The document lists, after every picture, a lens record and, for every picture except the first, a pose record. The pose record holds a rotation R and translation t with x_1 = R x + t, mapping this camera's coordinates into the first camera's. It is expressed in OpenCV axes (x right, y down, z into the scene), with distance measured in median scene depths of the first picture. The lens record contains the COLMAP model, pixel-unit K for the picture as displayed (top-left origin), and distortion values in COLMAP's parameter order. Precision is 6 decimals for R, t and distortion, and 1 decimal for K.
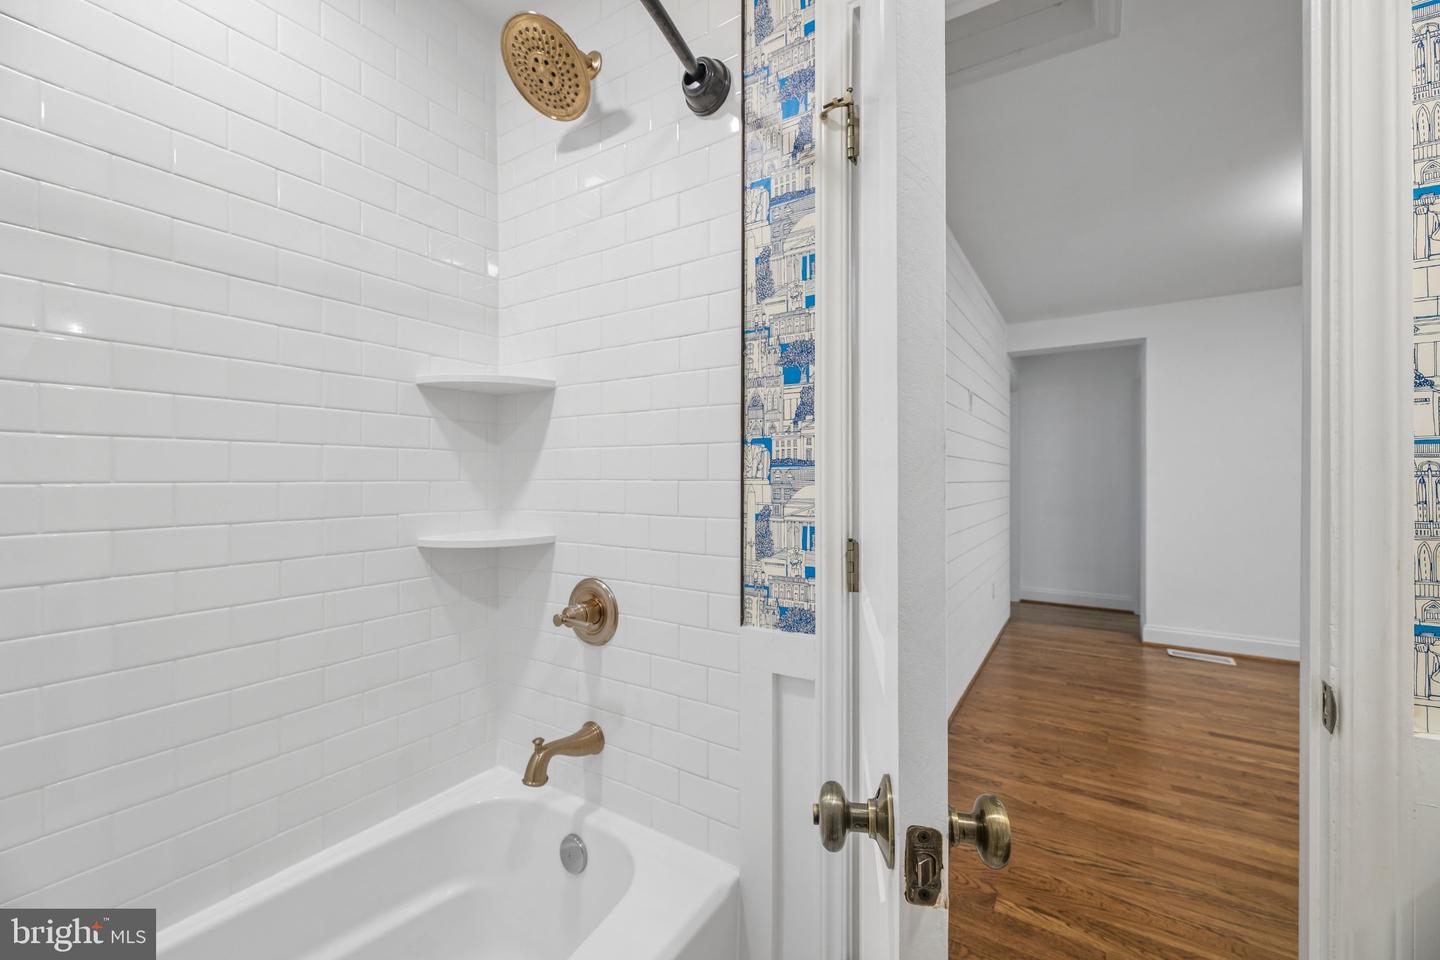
lens RADIAL K [[586.2, 0, 721.3], [0, 586.2, 479.3], [0, 0, 1]] dist [0.007022, -0.000450]
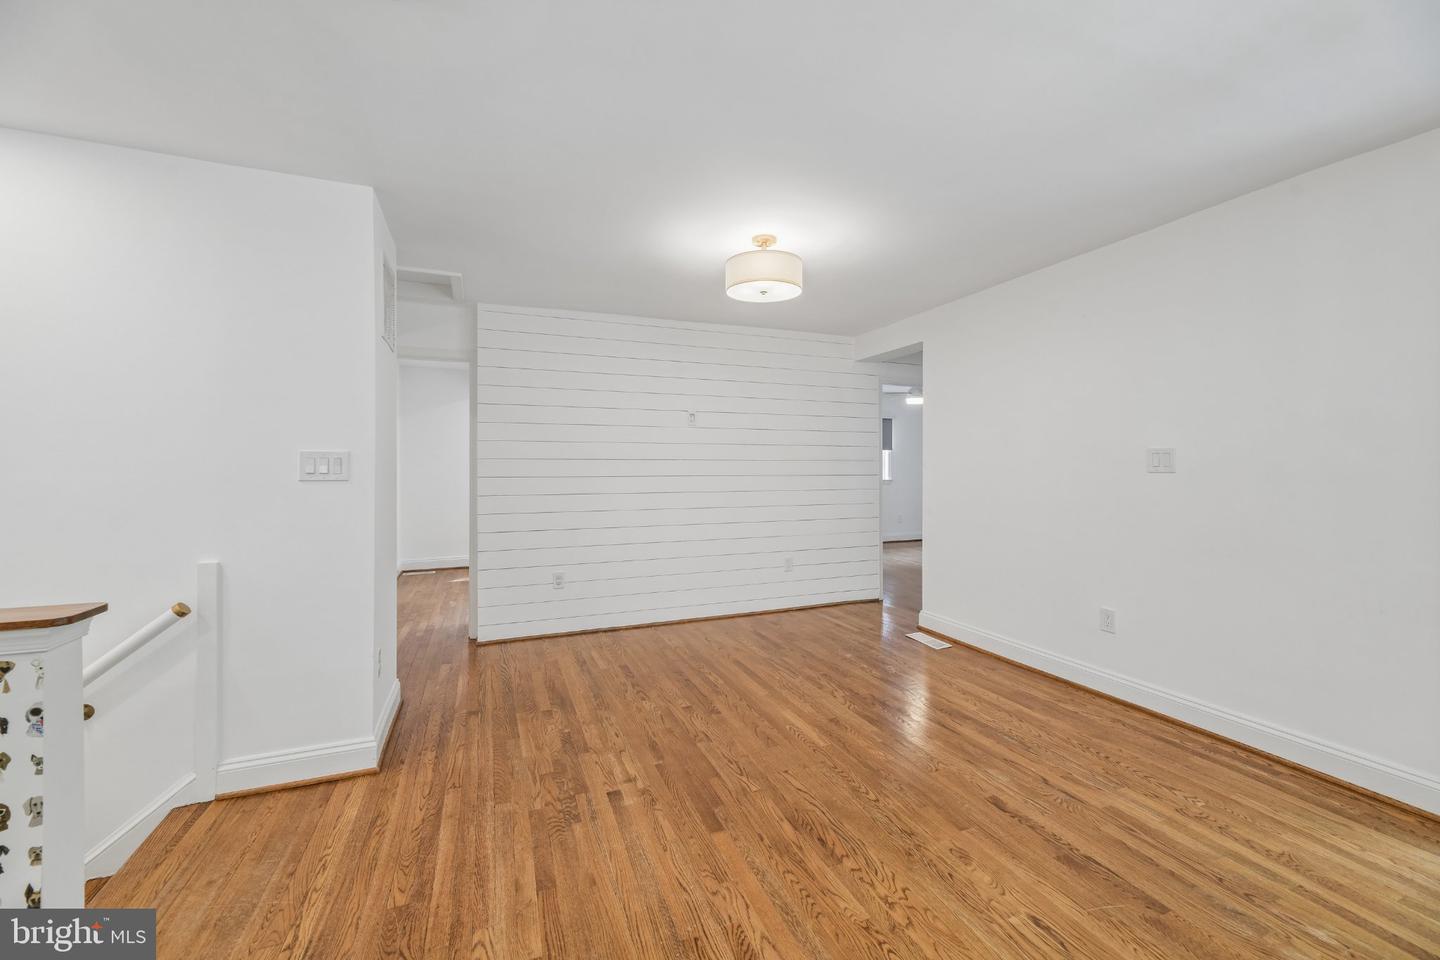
lens RADIAL K [[586.2, 0, 721.4], [0, 586.2, 473.4], [0, 0, 1]] dist [0.007022, -0.000450]
pose [[0.811812, 0.003910, -0.583906, 1.477878], [-0.001998, 0.999990, 0.003918, -0.007626], [0.583916, -0.002014, 0.811812, -0.110619]]
